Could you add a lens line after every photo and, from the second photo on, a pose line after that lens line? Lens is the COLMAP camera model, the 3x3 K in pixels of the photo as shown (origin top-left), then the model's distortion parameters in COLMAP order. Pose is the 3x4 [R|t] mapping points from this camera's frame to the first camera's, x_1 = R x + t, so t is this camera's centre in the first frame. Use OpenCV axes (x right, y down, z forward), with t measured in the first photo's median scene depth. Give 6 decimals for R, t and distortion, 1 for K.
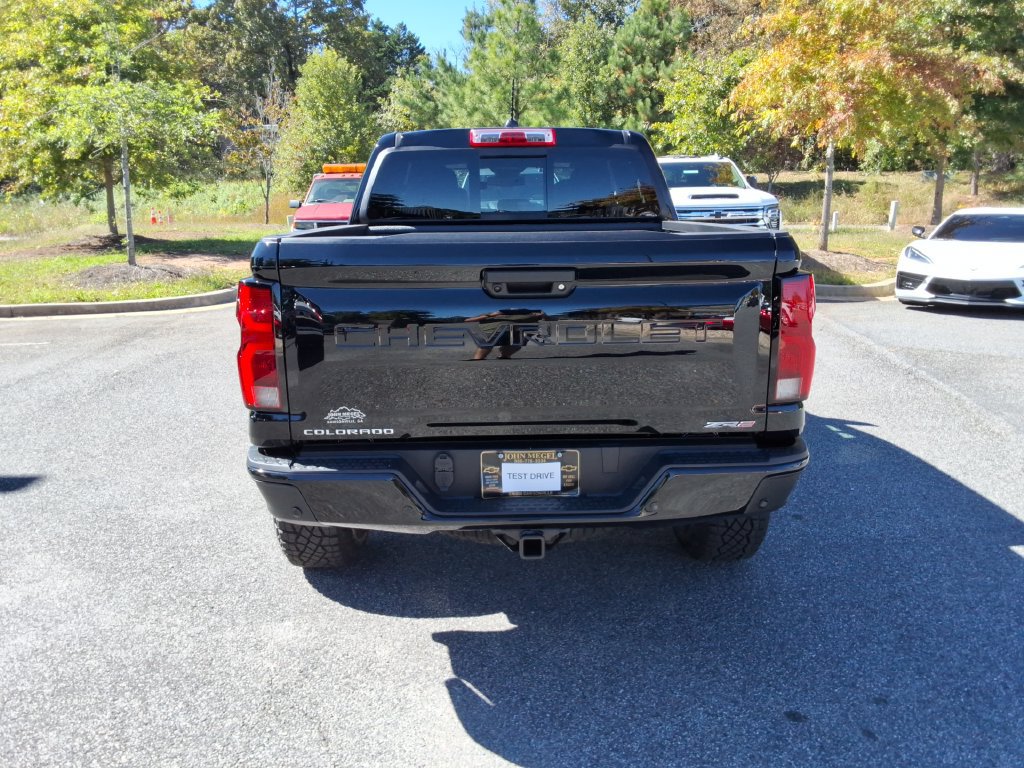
lens RADIAL K [[807.6, 0, 512.9], [0, 807.6, 389.5], [0, 0, 1]] dist [0.033871, -0.073099]
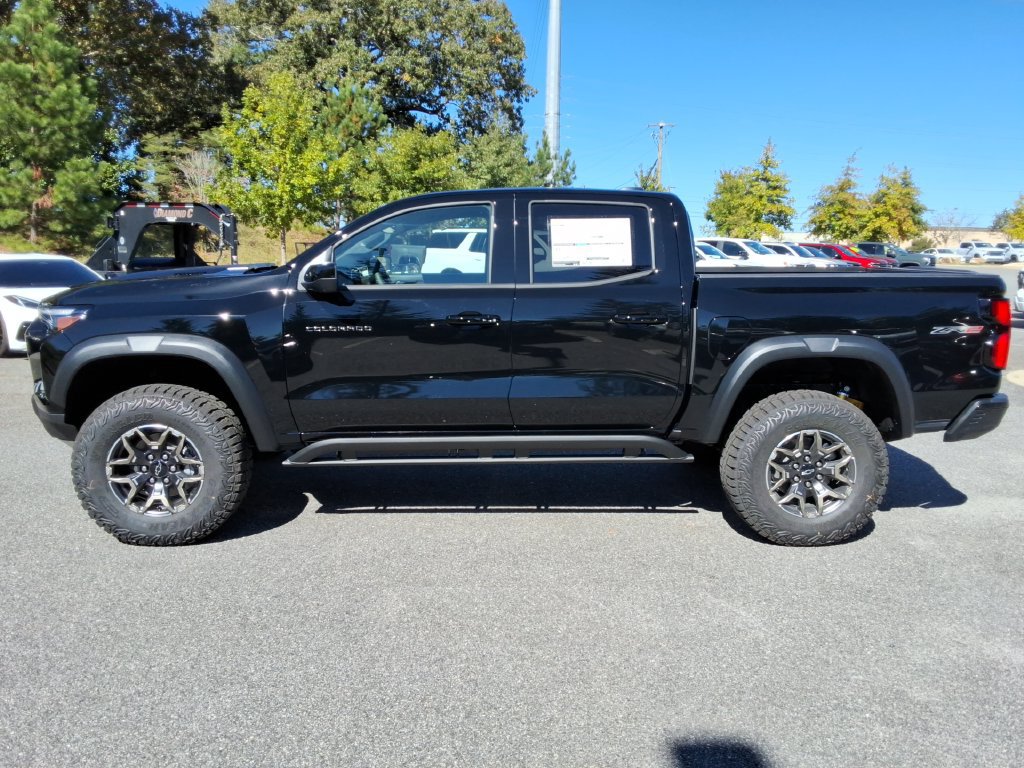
lens RADIAL K [[807.6, 0, 511.4], [0, 807.6, 379.8], [0, 0, 1]] dist [0.033871, -0.073099]
pose [[-0.010940, -0.145621, 0.989280, -0.379552], [0.204226, 0.968160, 0.144771, -0.080298], [-0.978863, 0.203620, 0.019148, 0.365099]]
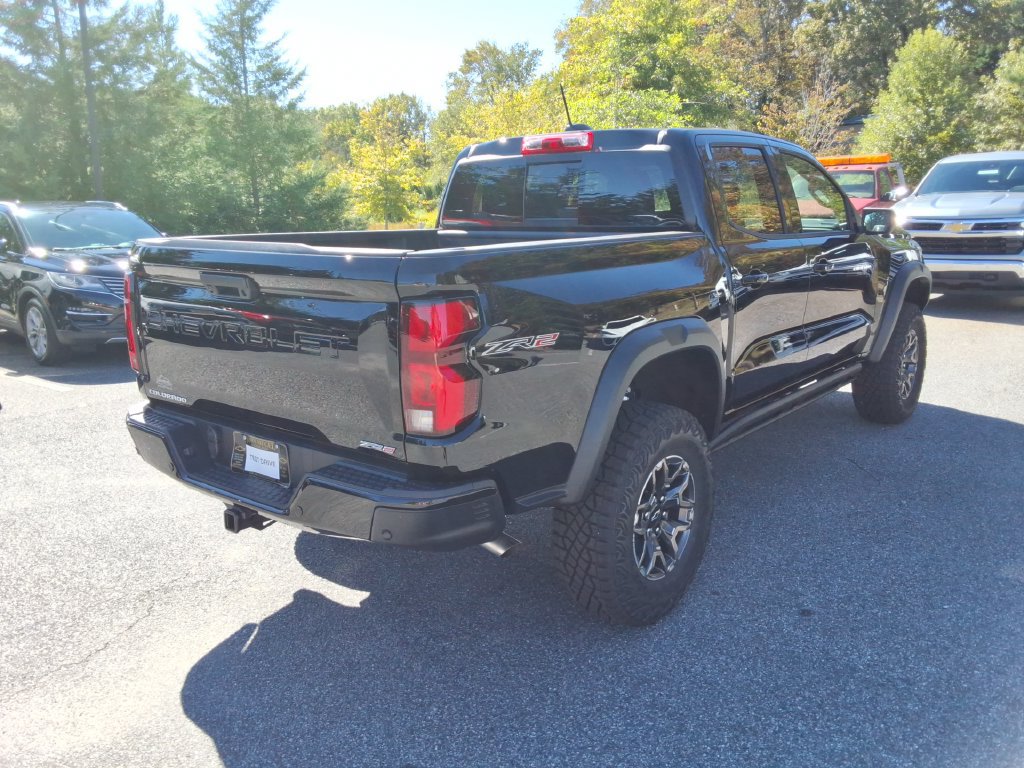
lens RADIAL K [[807.6, 0, 516.9], [0, 807.6, 384.8], [0, 0, 1]] dist [0.033871, -0.073099]
pose [[0.763977, 0.135479, -0.630860, 0.180682], [-0.133522, 0.989740, 0.050854, -0.018575], [0.631277, 0.045382, 0.774229, 0.063745]]
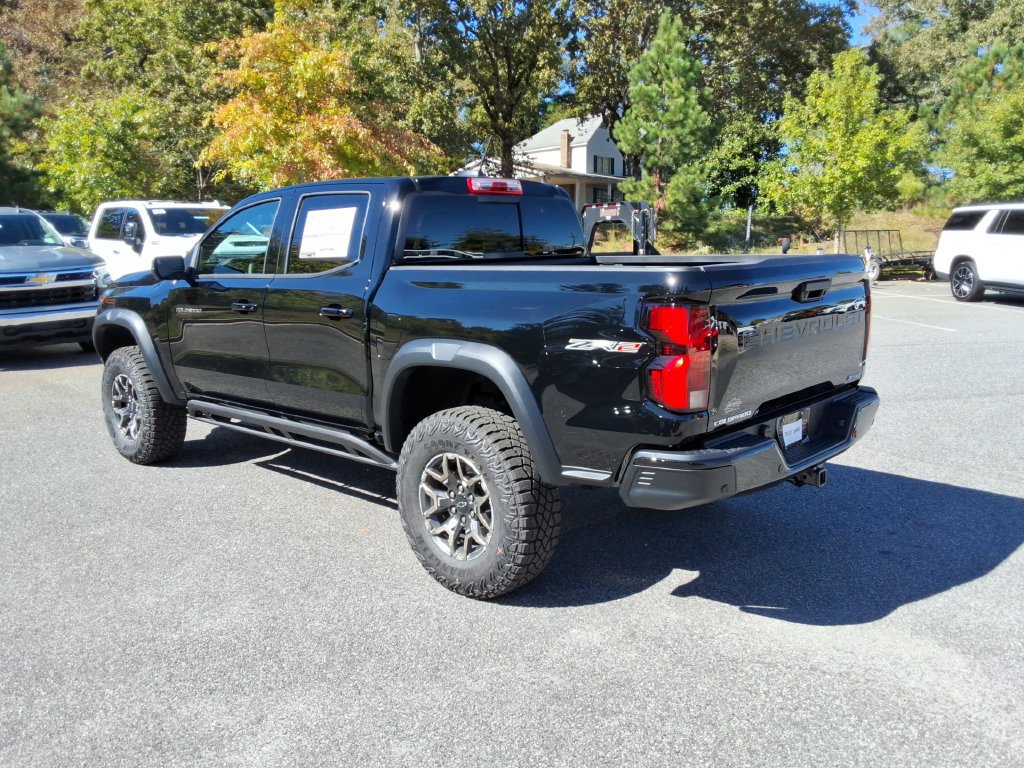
lens RADIAL K [[807.6, 0, 514.6], [0, 807.6, 380.7], [0, 0, 1]] dist [0.033871, -0.073099]
pose [[0.702115, -0.121319, 0.701652, -0.235151], [0.168869, 0.985637, 0.001442, -0.011500], [-0.691750, 0.117475, 0.712518, 0.059048]]
